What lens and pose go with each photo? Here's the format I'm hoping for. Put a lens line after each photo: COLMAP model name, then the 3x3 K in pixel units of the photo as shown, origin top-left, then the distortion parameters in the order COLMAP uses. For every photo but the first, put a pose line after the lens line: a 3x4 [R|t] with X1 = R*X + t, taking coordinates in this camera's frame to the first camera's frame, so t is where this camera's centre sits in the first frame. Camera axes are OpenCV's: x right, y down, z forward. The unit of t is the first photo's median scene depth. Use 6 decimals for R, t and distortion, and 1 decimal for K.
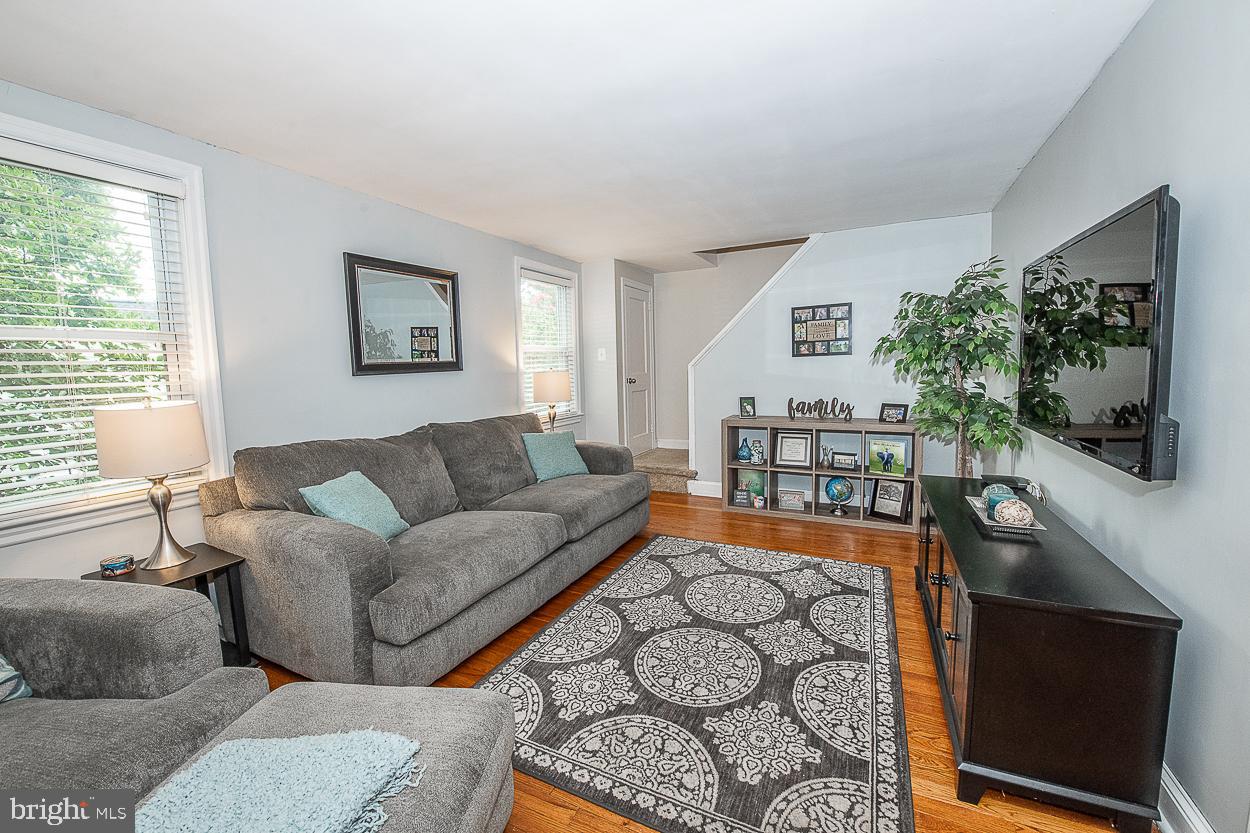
lens RADIAL K [[510.3, 0, 622.5], [0, 510.3, 413.5], [0, 0, 1]] dist [-0.003711, -0.002742]
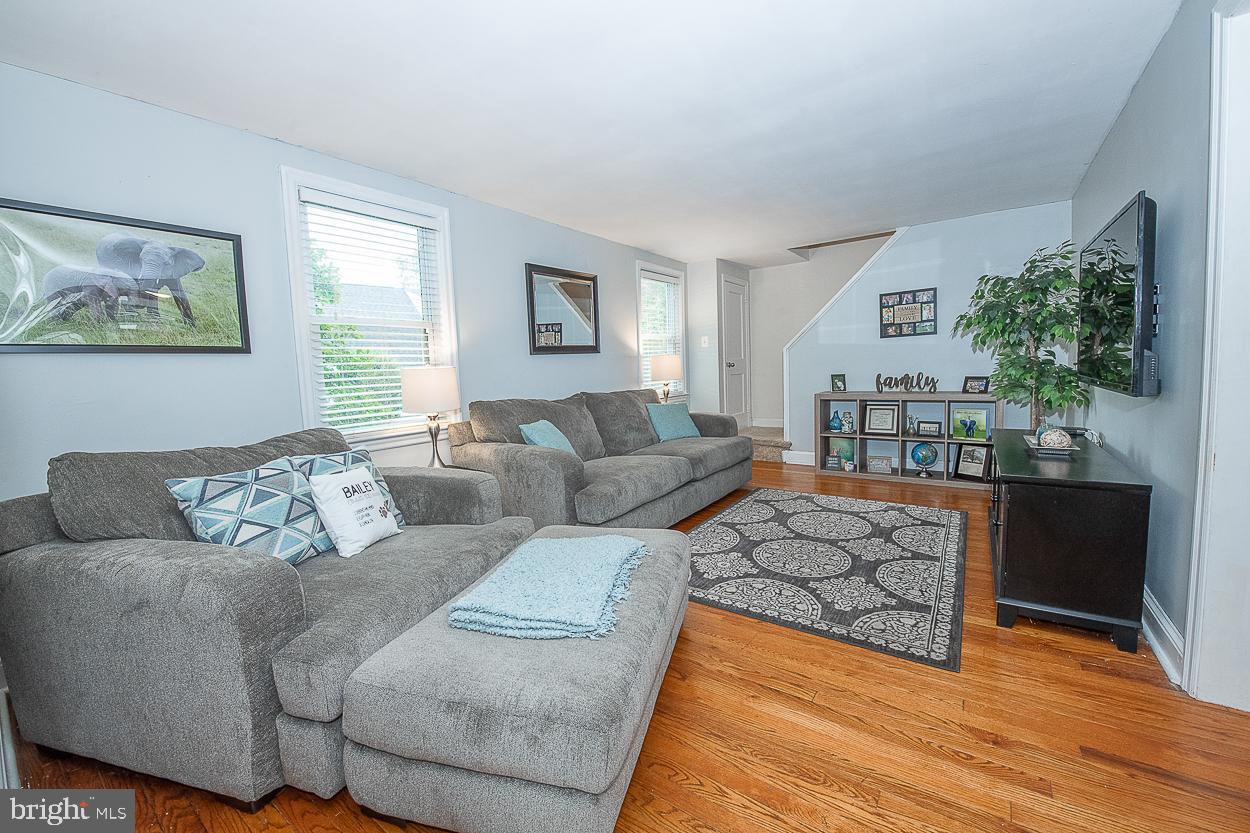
lens RADIAL K [[510.3, 0, 623.5], [0, 510.3, 415.5], [0, 0, 1]] dist [-0.003711, -0.002742]
pose [[0.988303, -0.000100, -0.152505, -0.082928], [0.000435, 0.999998, 0.002164, 0.085349], [0.152505, -0.002205, 0.988300, -0.296461]]
